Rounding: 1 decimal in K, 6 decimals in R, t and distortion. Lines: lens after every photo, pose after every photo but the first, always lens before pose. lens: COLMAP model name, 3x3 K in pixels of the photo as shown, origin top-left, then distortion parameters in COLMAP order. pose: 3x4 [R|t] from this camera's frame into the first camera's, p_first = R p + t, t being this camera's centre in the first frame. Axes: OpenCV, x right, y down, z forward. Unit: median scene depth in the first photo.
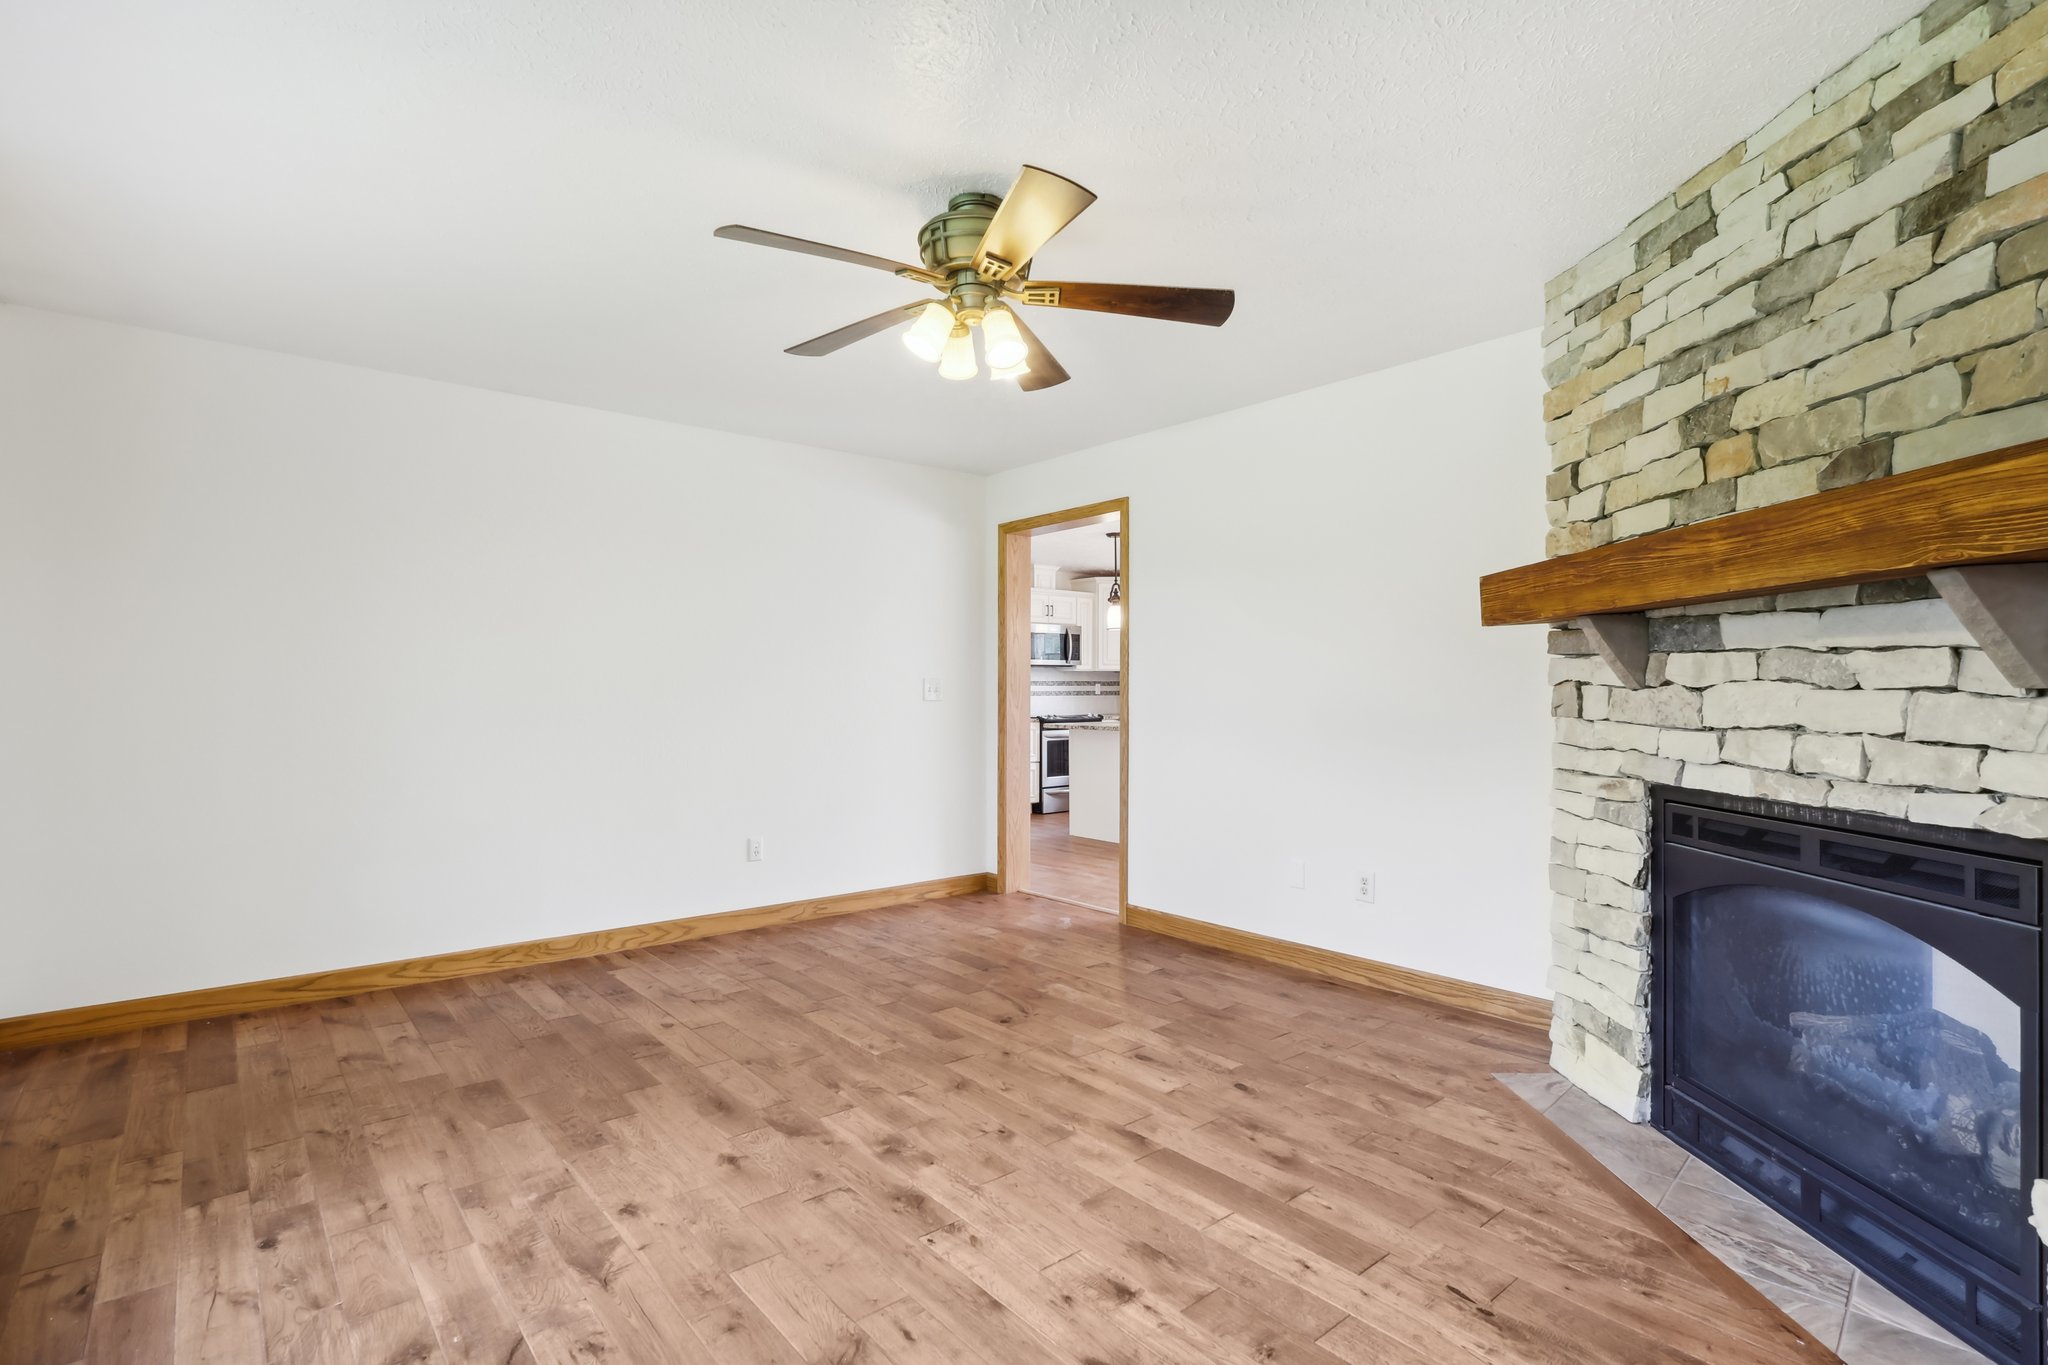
lens RADIAL K [[958.4, 0, 1022.1], [0, 958.4, 689.5], [0, 0, 1]] dist [-0.001412, -0.000198]
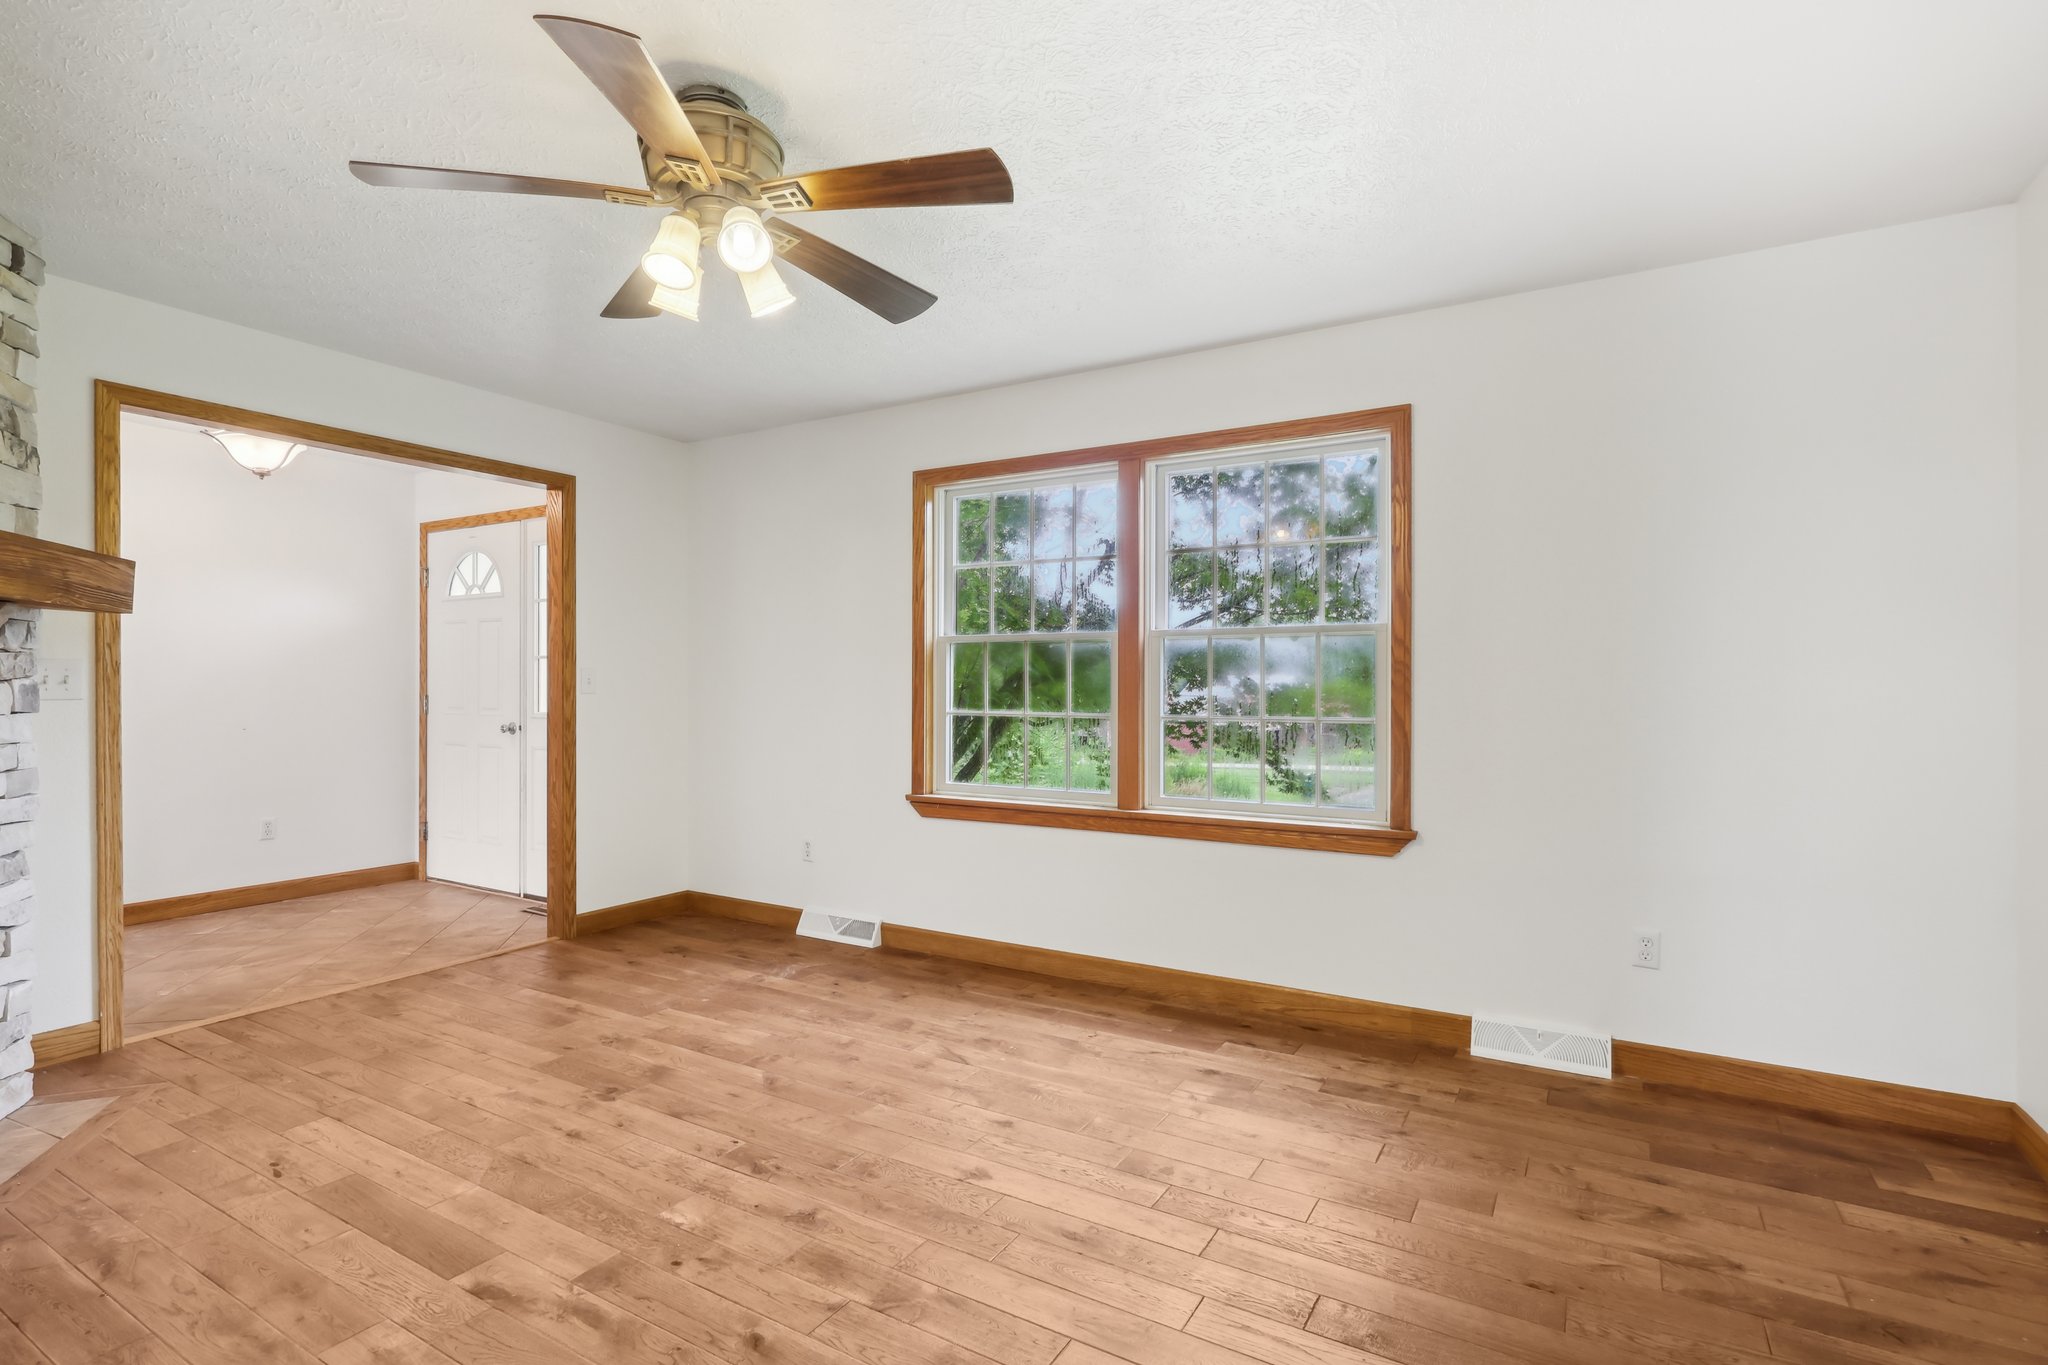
lens RADIAL K [[1027.3, 0, 1006.7], [0, 1027.3, 682.1], [0, 0, 1]] dist [0.000328, -0.000083]
pose [[-0.949149, -0.007771, -0.314732, -0.008239], [-0.006052, 0.999961, -0.006437, 0.008289], [0.314770, -0.004205, -0.949159, 2.026815]]
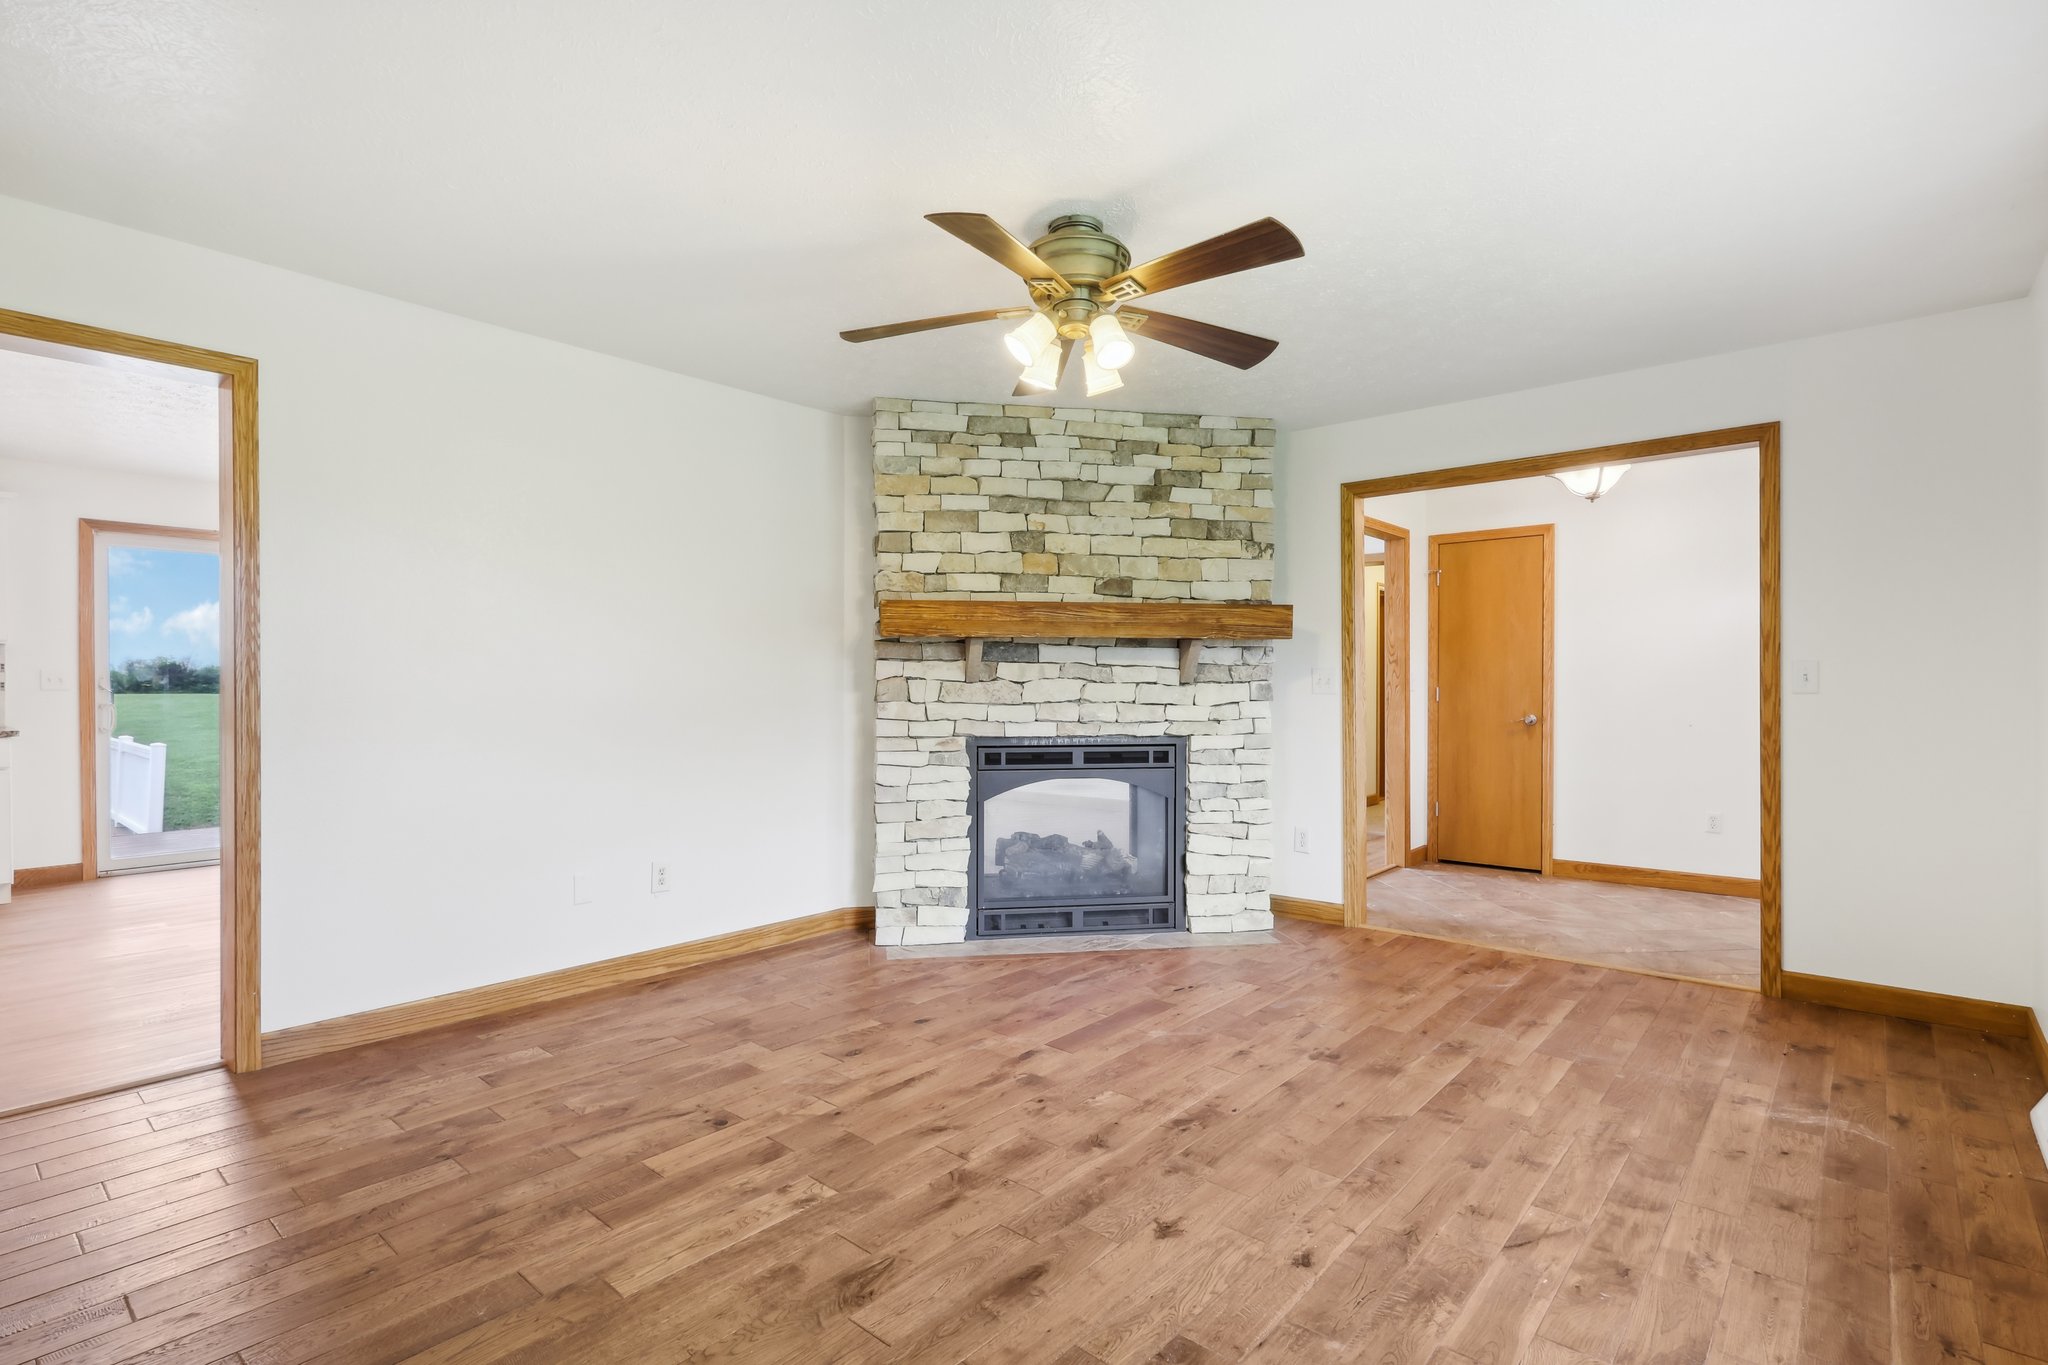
lens RADIAL K [[958.4, 0, 1022.1], [0, 958.4, 689.5], [0, 0, 1]] dist [-0.001412, -0.000198]
pose [[-0.138170, -0.007150, 0.990383, -1.162428], [-0.002919, 0.999973, 0.006812, 0.000382], [-0.990404, -0.001949, -0.138187, 1.277458]]
